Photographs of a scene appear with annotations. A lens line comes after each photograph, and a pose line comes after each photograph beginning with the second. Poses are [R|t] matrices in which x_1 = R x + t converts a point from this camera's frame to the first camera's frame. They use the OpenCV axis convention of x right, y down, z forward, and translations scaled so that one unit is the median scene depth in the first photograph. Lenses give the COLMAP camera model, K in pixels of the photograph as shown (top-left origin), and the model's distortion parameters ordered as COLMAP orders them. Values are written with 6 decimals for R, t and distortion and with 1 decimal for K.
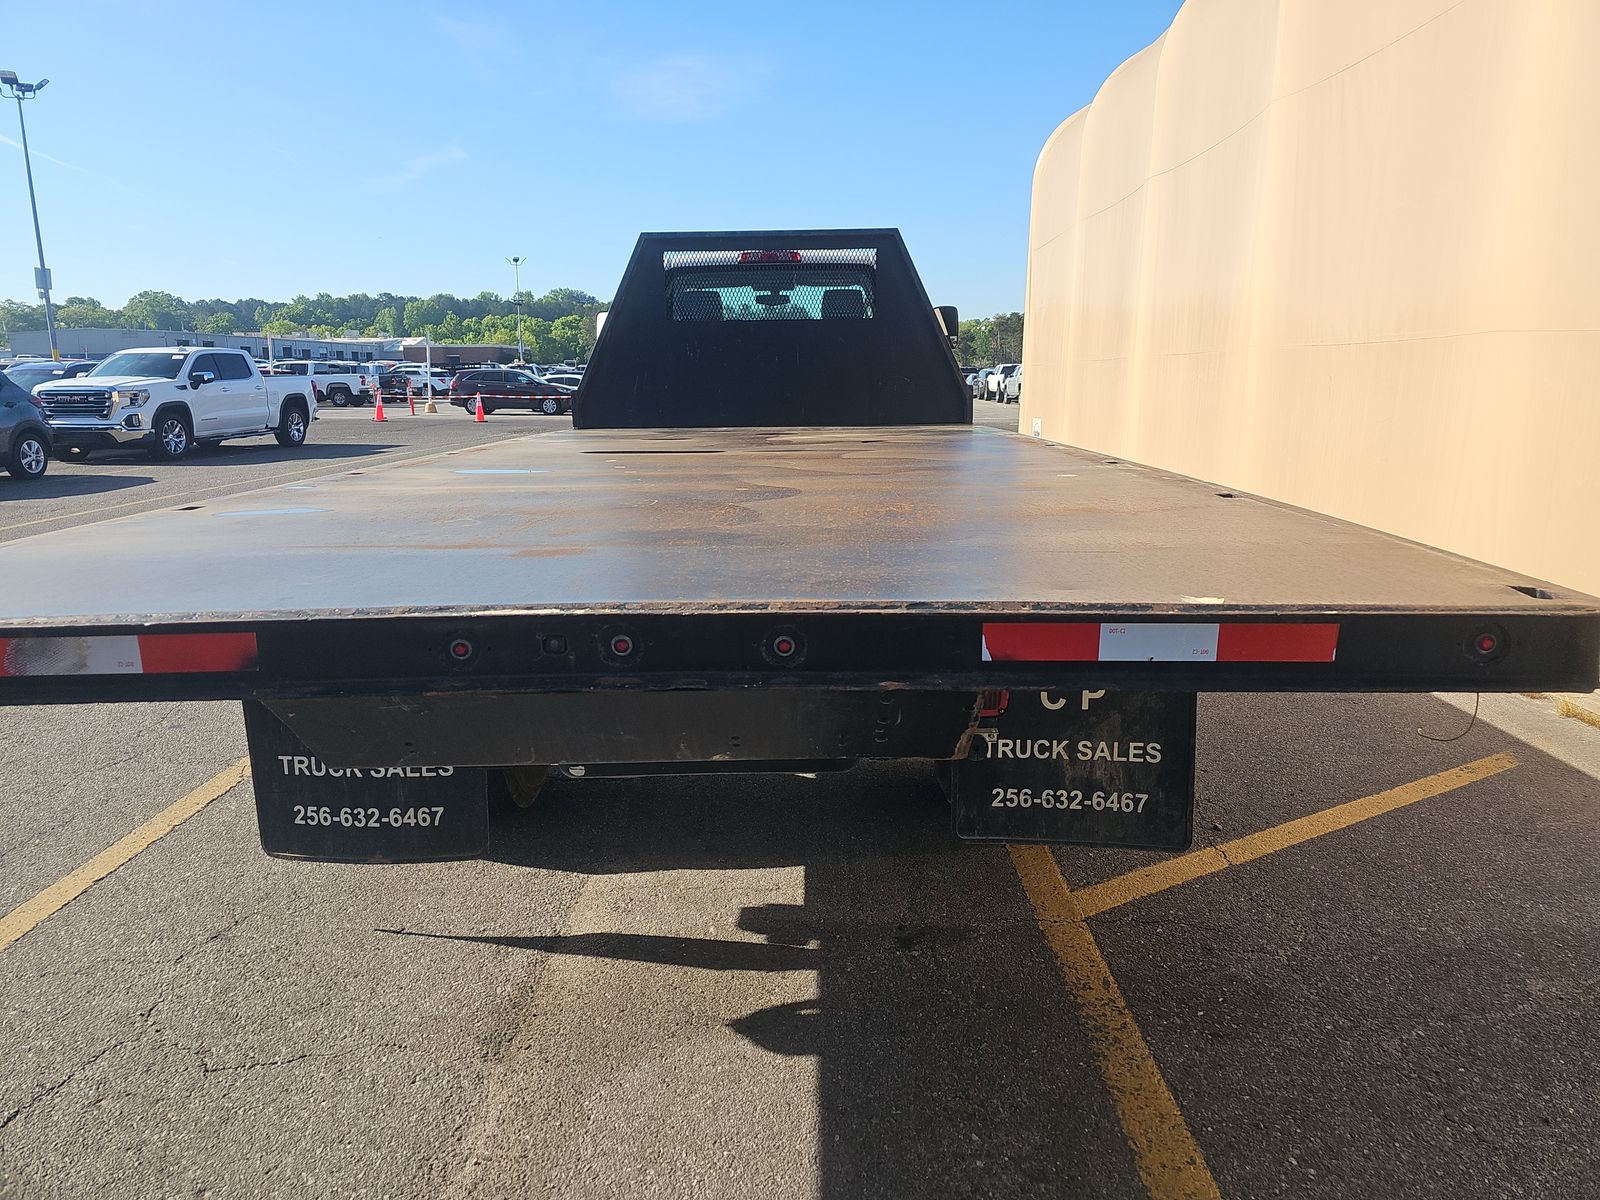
lens RADIAL K [[1027.5, 0, 800.0], [0, 1027.5, 600.0], [0, 0, 1]] dist [0.053728, -0.055801]
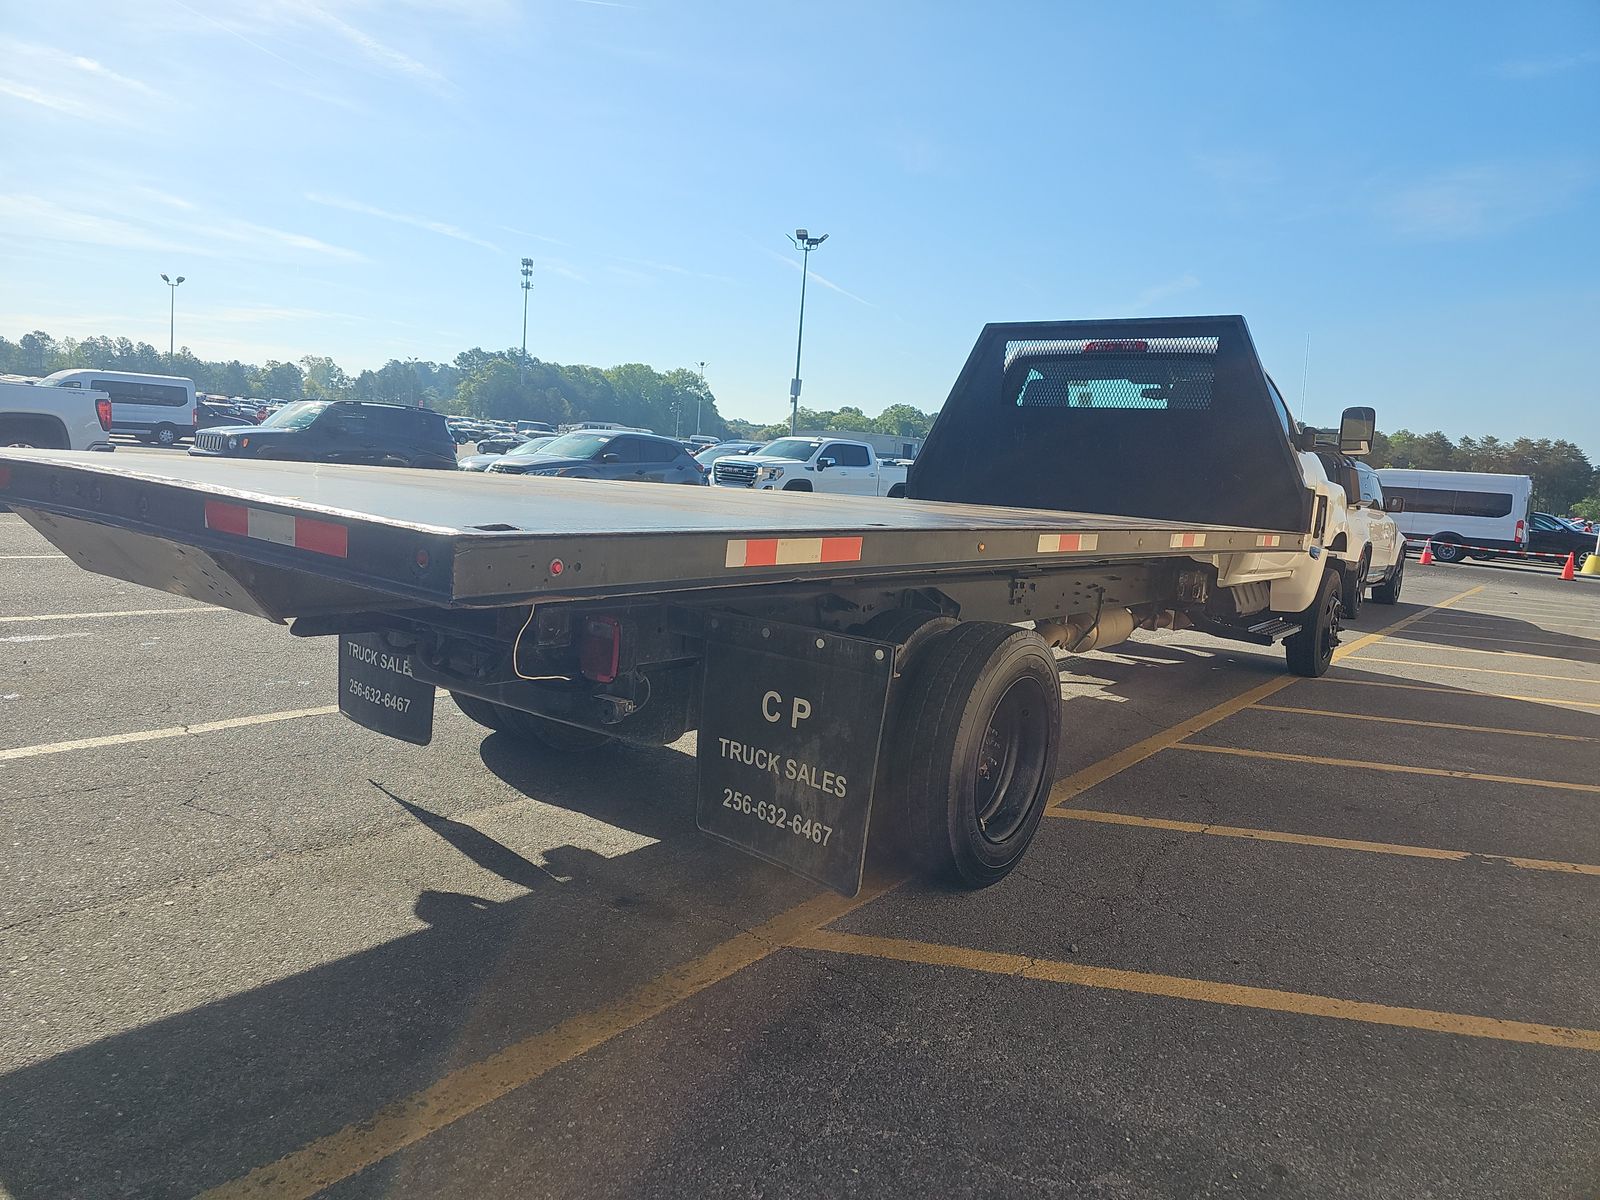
lens RADIAL K [[1027.5, 0, 800.0], [0, 1027.5, 600.0], [0, 0, 1]] dist [0.053728, -0.055801]
pose [[0.806011, 0.144957, -0.573876, 0.827116], [-0.207179, 0.977308, -0.044123, 0.026374], [0.554457, 0.154459, 0.817753, 0.155508]]
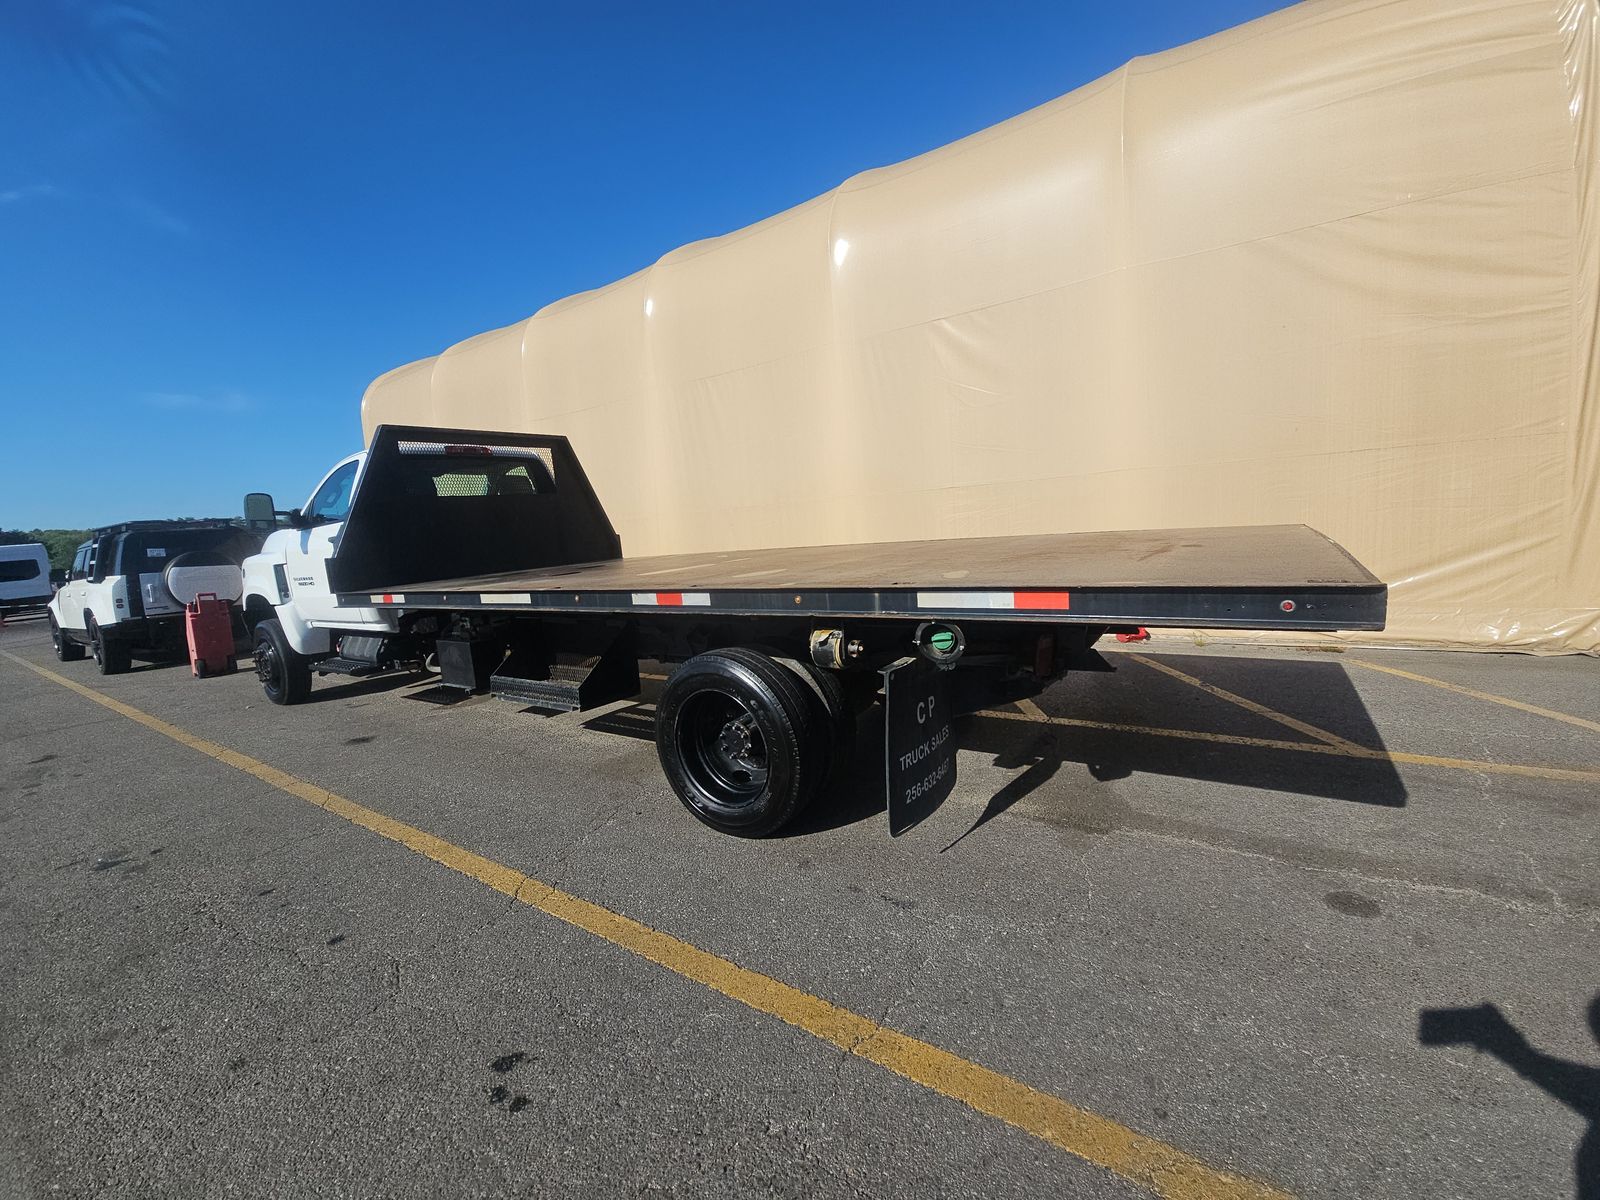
lens RADIAL K [[648.1, 0, 810.0], [0, 648.1, 592.6], [0, 0, 1]] dist [0.017438, -0.000119]
pose [[0.549909, -0.132942, 0.824576, -1.255425], [0.252084, 0.967630, -0.012109, -0.086778], [-0.796275, 0.214521, 0.565621, 0.548716]]
